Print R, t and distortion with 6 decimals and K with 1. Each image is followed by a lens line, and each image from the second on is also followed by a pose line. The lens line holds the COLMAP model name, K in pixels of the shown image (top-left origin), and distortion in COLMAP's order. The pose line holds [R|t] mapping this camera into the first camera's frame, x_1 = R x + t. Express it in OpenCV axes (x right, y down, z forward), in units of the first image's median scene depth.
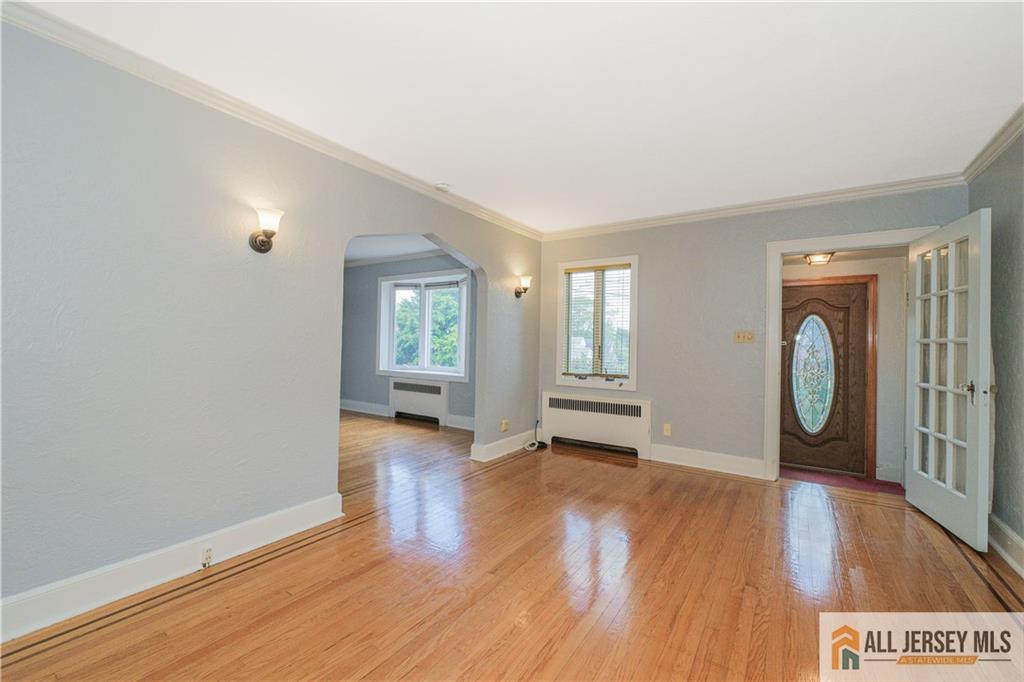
lens RADIAL K [[429.8, 0, 511.2], [0, 429.8, 340.0], [0, 0, 1]] dist [0.002311, 0.000177]
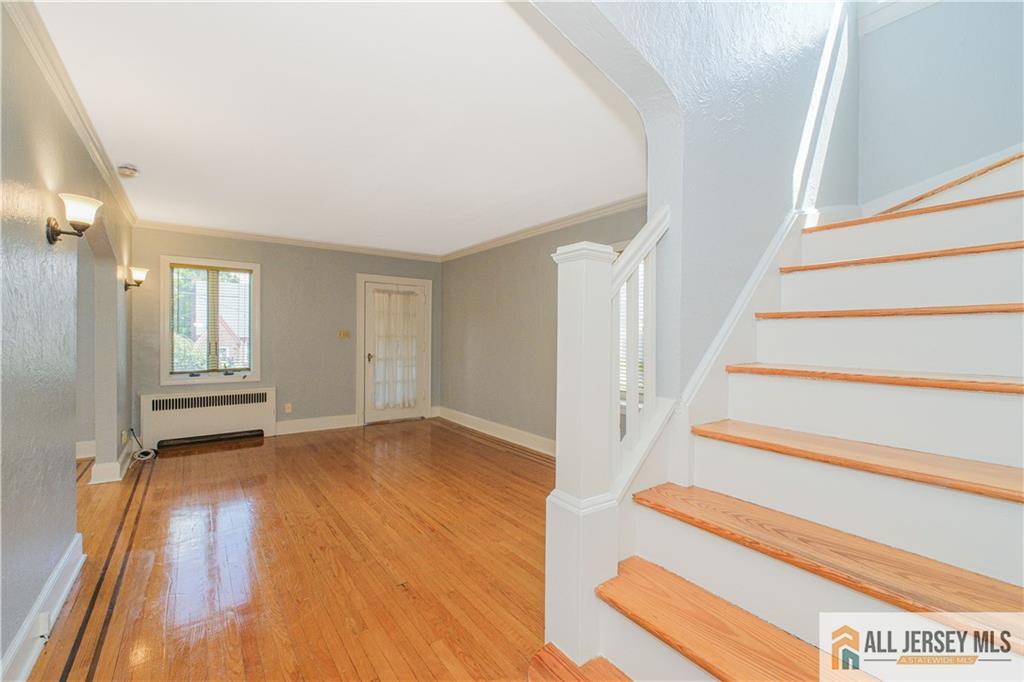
lens RADIAL K [[429.8, 0, 511.6], [0, 429.8, 339.7], [0, 0, 1]] dist [0.002311, 0.000177]
pose [[0.338932, -0.023209, 0.940525, -0.547162], [-0.003770, 0.999654, 0.026027, -0.024779], [-0.940803, -0.012367, 0.338727, -0.037602]]
